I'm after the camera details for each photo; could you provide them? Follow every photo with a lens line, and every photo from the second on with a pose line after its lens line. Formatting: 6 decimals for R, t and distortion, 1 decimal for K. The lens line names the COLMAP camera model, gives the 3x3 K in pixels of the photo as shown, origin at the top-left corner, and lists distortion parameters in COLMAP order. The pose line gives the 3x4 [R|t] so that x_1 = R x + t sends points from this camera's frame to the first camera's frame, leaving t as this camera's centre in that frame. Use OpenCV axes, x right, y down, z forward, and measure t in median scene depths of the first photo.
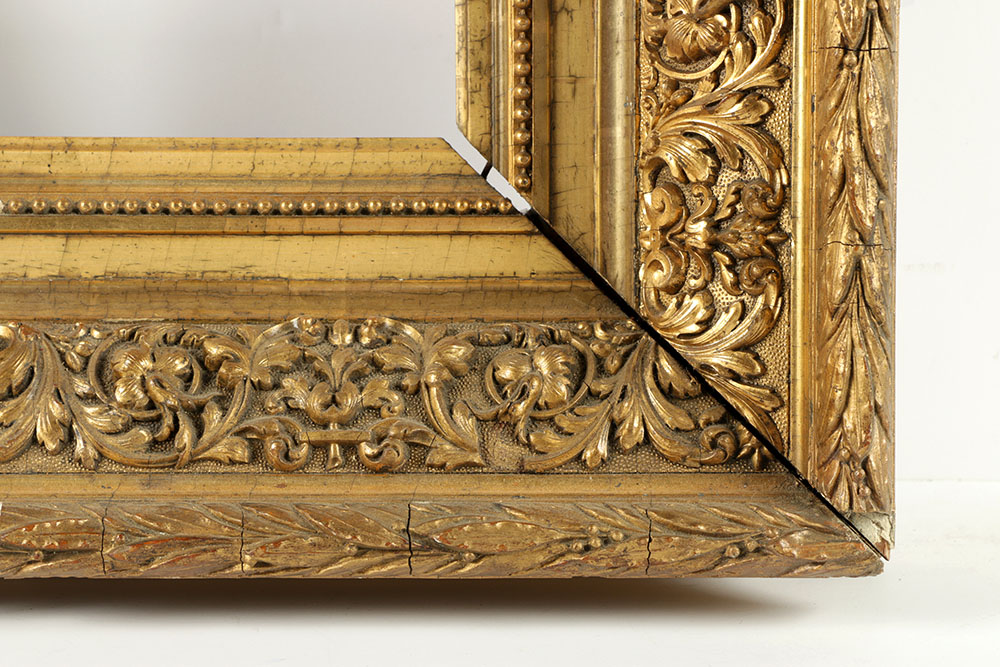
lens RADIAL K [[2360.1, 0, 500.0], [0, 2360.1, 333.5], [0, 0, 1]] dist [0.247132, 0.166904]
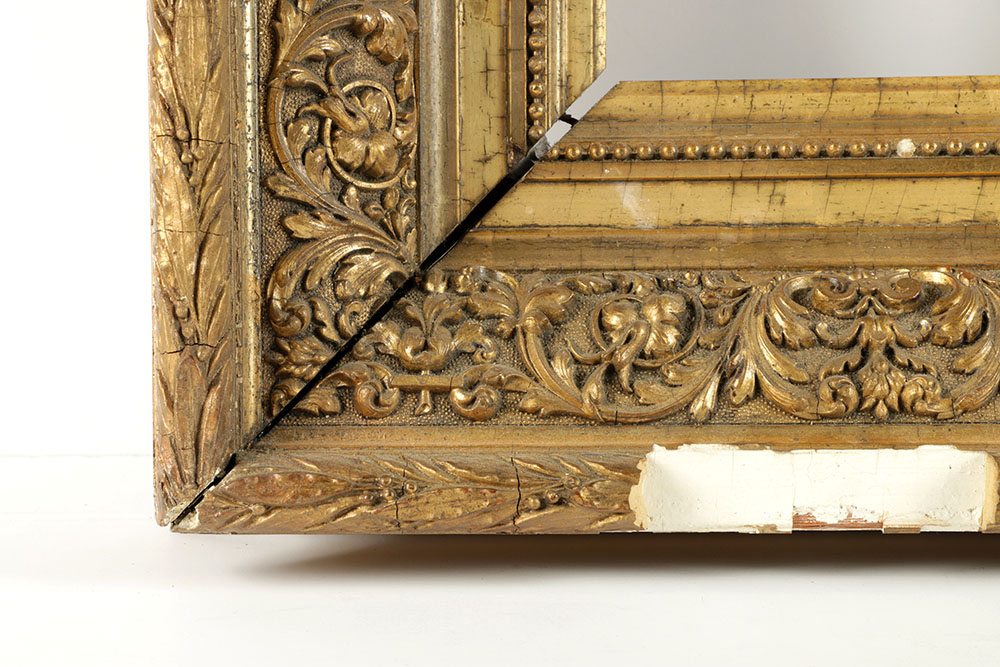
lens RADIAL K [[2360.1, 0, 500.0], [0, 2360.1, 333.5], [0, 0, 1]] dist [0.247132, 0.166904]
pose [[0.999869, -0.006368, 0.014903, -0.408593], [0.006695, 0.999735, -0.022029, 0.042576], [-0.014759, 0.022126, 0.999646, 0.055311]]
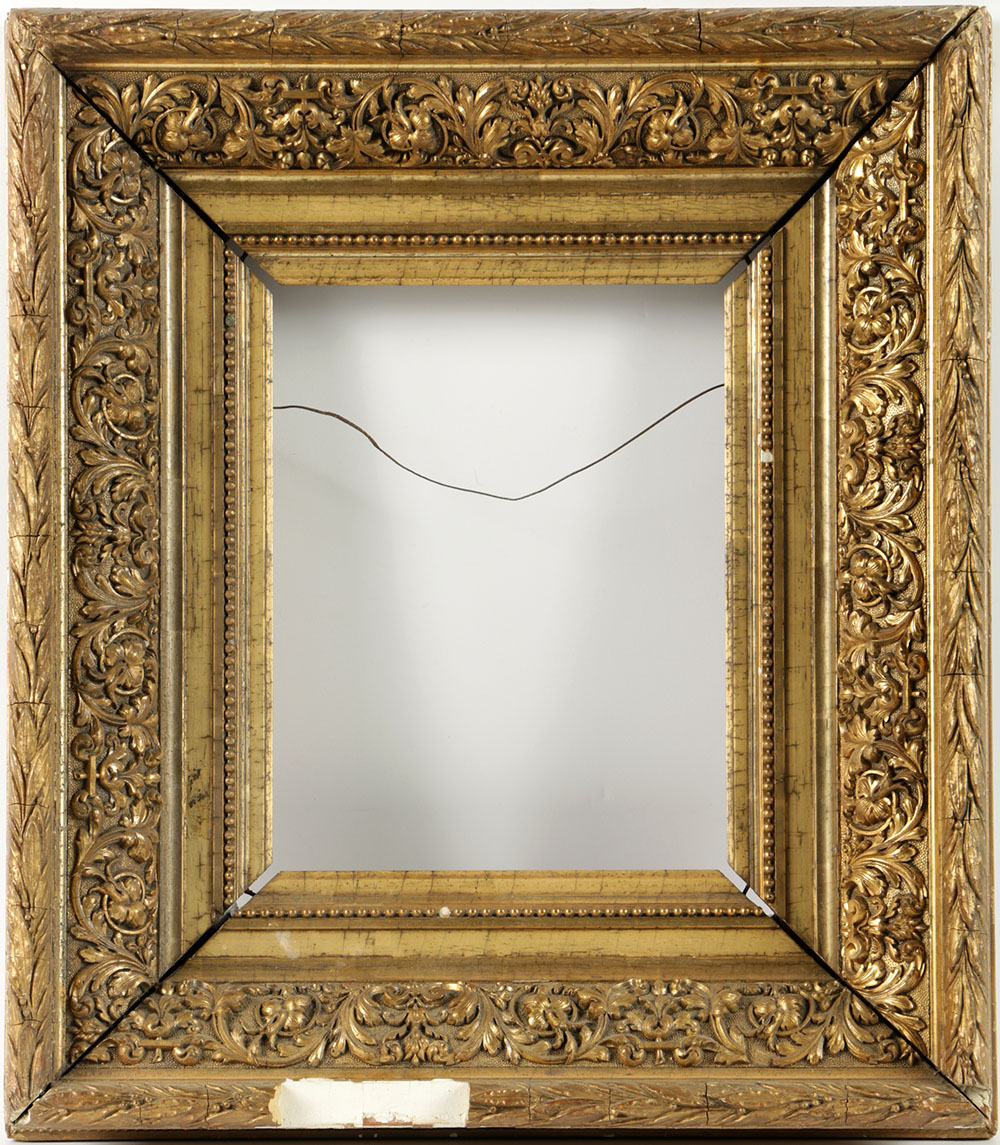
lens RADIAL K [[7171.8, 0, 504.6], [0, 7171.8, 737.9], [0, 0, 1]] dist [1.103701, -1.765131]
pose [[0.999991, 0.000054, -0.004300, -0.157517], [-0.000536, 0.993708, -0.112000, 0.397084], [0.004267, 0.112001, 0.993699, -4.089952]]
